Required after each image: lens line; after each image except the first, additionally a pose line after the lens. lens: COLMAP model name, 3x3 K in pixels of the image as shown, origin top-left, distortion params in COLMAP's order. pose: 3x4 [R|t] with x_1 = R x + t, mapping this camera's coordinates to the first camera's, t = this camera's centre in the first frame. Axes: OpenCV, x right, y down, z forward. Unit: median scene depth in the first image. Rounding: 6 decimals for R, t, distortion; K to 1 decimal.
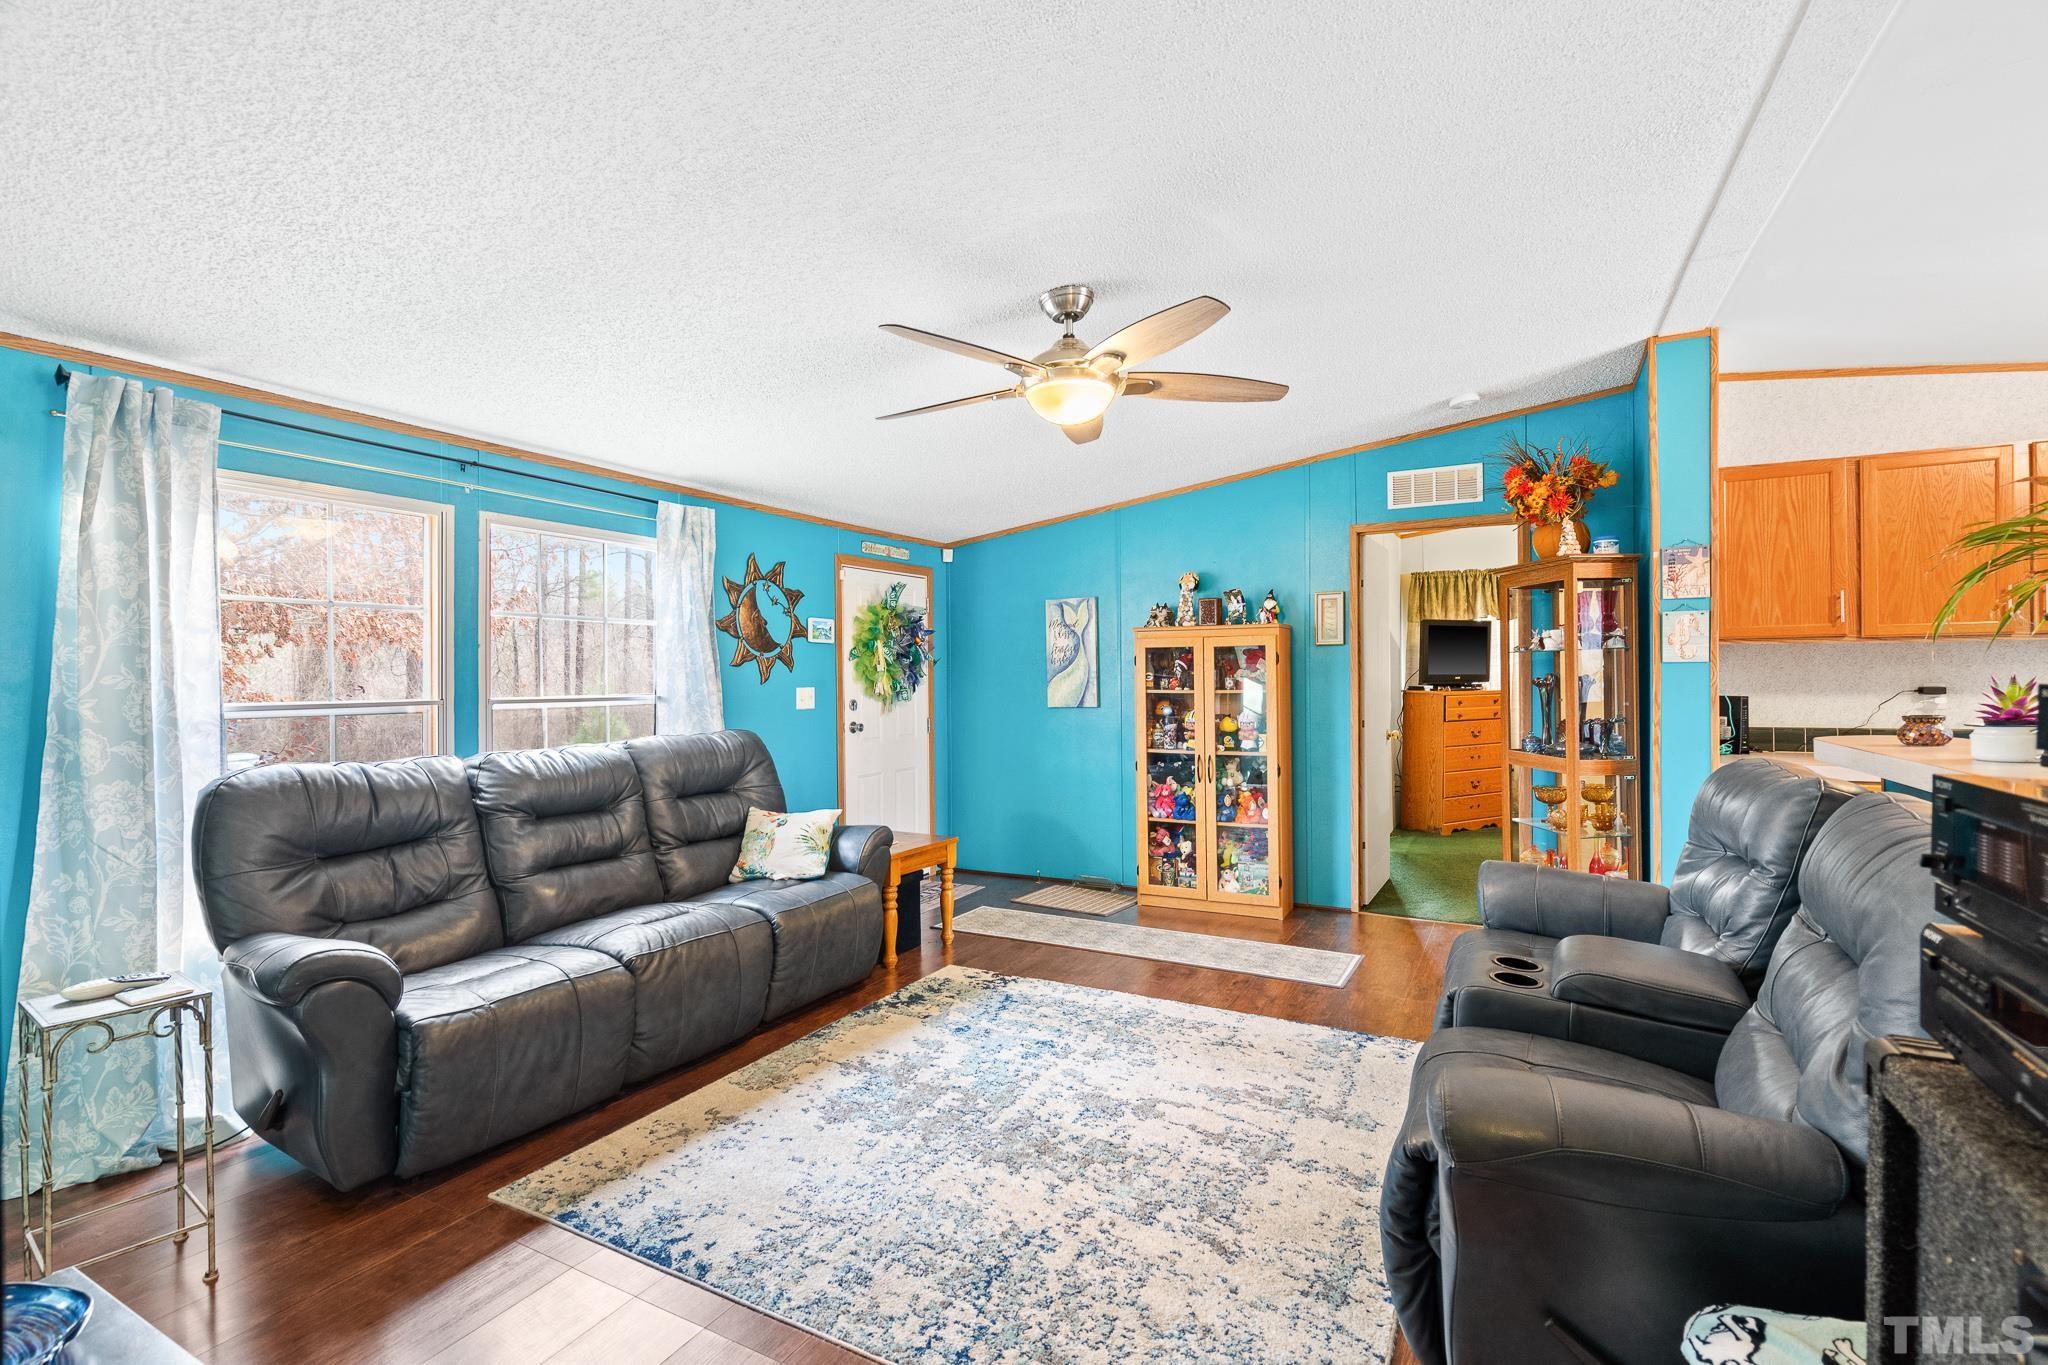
lens RADIAL K [[924.0, 0, 1024.1], [0, 924.0, 677.7], [0, 0, 1]] dist [-0.001759, 0.000215]
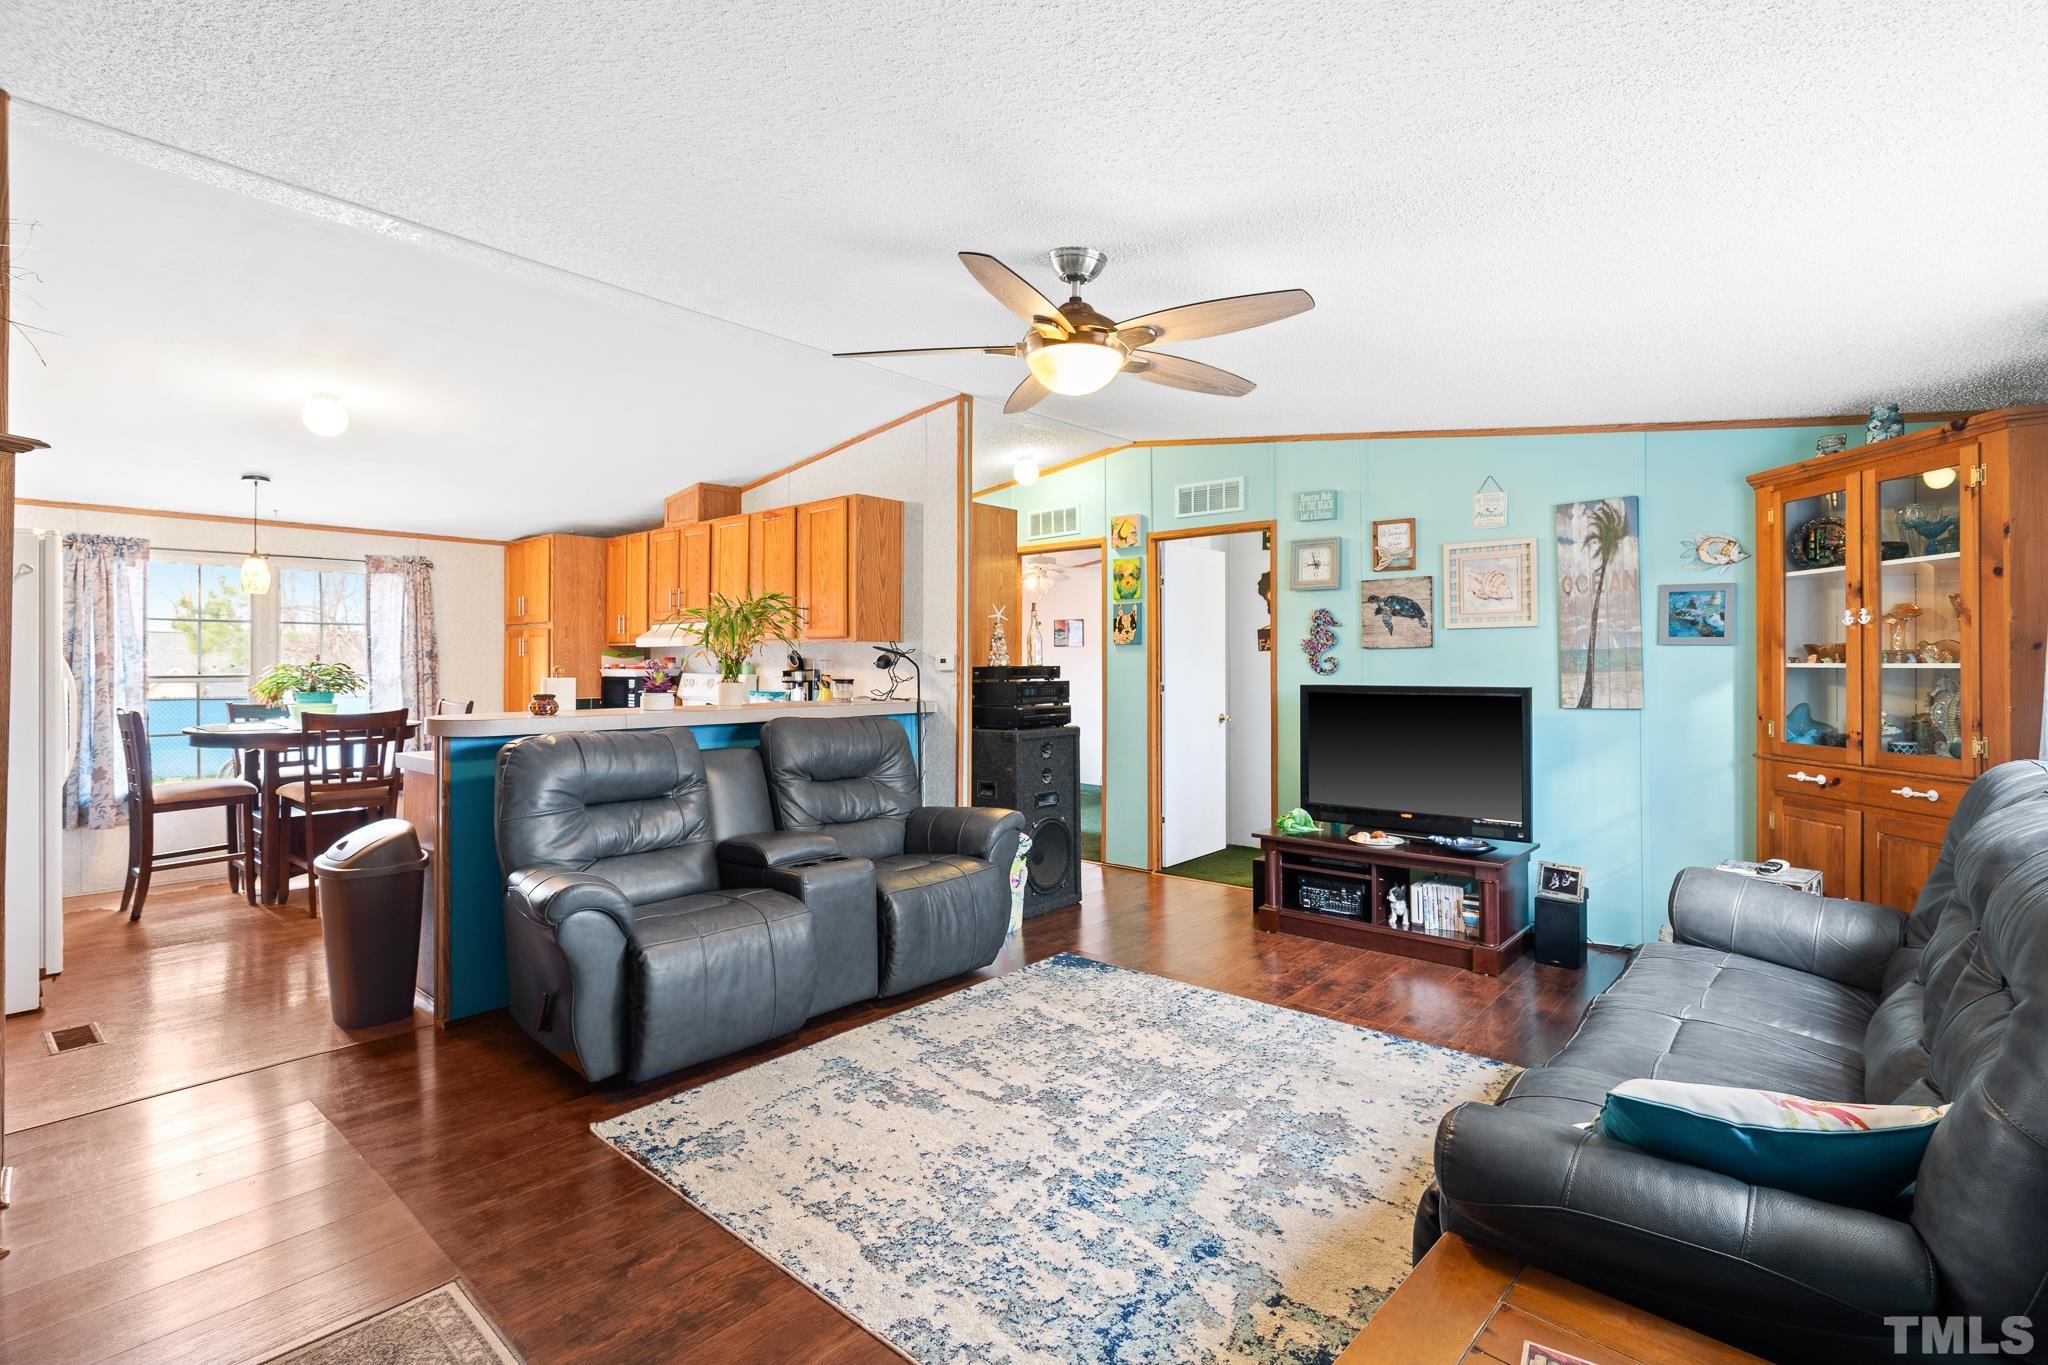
lens RADIAL K [[924.0, 0, 1021.8], [0, 924.0, 671.5], [0, 0, 1]] dist [-0.001759, 0.000215]
pose [[-0.972532, 0.009027, 0.232595, -0.108265], [0.010392, 0.999935, 0.004641, 0.000602], [-0.232538, 0.006931, -0.972563, 1.862119]]
